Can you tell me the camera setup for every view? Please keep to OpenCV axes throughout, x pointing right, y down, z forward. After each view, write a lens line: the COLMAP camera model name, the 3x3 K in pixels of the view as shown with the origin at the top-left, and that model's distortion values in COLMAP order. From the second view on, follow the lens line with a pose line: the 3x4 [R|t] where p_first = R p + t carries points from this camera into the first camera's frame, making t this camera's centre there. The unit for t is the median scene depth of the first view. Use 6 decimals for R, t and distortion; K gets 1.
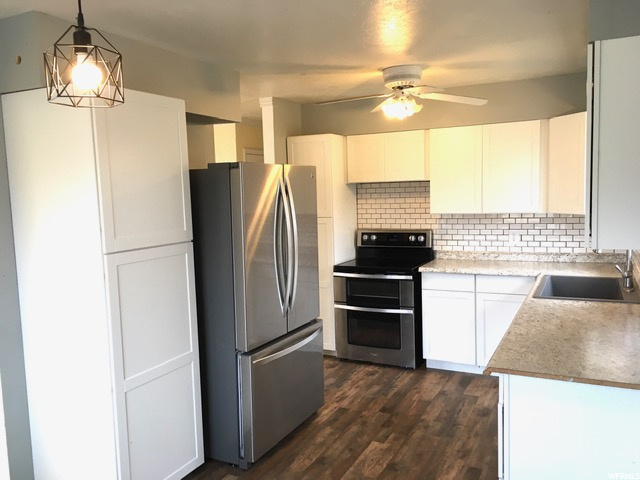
lens RADIAL K [[542.3, 0, 318.3], [0, 542.3, 240.5], [0, 0, 1]] dist [0.087012, -0.100931]
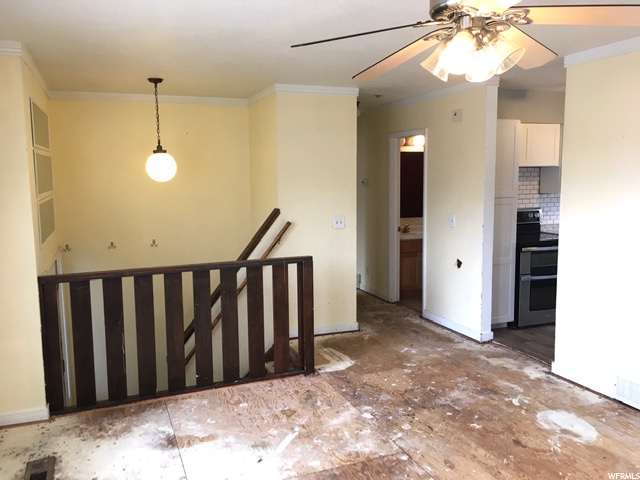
lens RADIAL K [[542.3, 0, 322.5], [0, 542.3, 242.0], [0, 0, 1]] dist [0.087012, -0.100931]
pose [[0.669598, -0.081711, 0.738216, -1.284814], [0.070928, 0.996422, 0.045956, -0.042085], [-0.739330, 0.021588, 0.672998, 0.679418]]
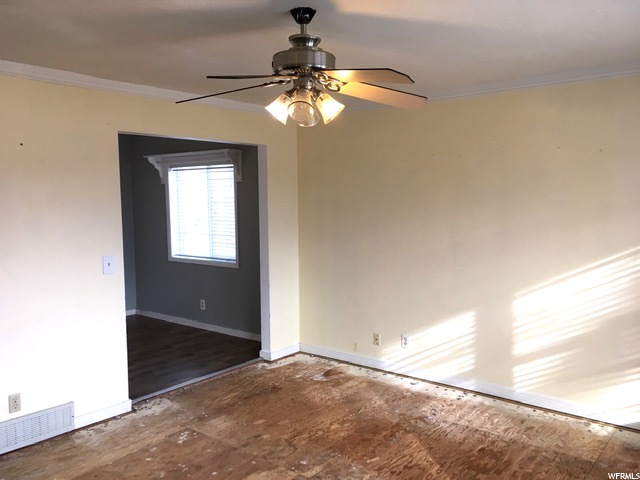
lens RADIAL K [[542.3, 0, 323.2], [0, 542.3, 240.9], [0, 0, 1]] dist [0.087012, -0.100931]
pose [[-0.975846, 0.007587, 0.218327, -0.979335], [0.045545, 0.984501, 0.169359, -0.132196], [-0.213658, 0.175212, -0.961068, 1.535104]]
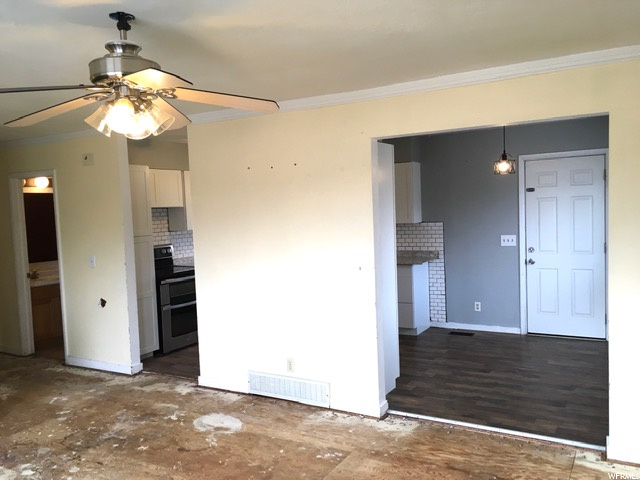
lens RADIAL K [[542.3, 0, 323.3], [0, 542.3, 240.3], [0, 0, 1]] dist [0.087012, -0.100931]
pose [[0.056180, -0.048800, 0.997227, -1.402604], [0.128253, 0.990883, 0.041265, -0.044666], [-0.990149, 0.125579, 0.061926, 0.684286]]
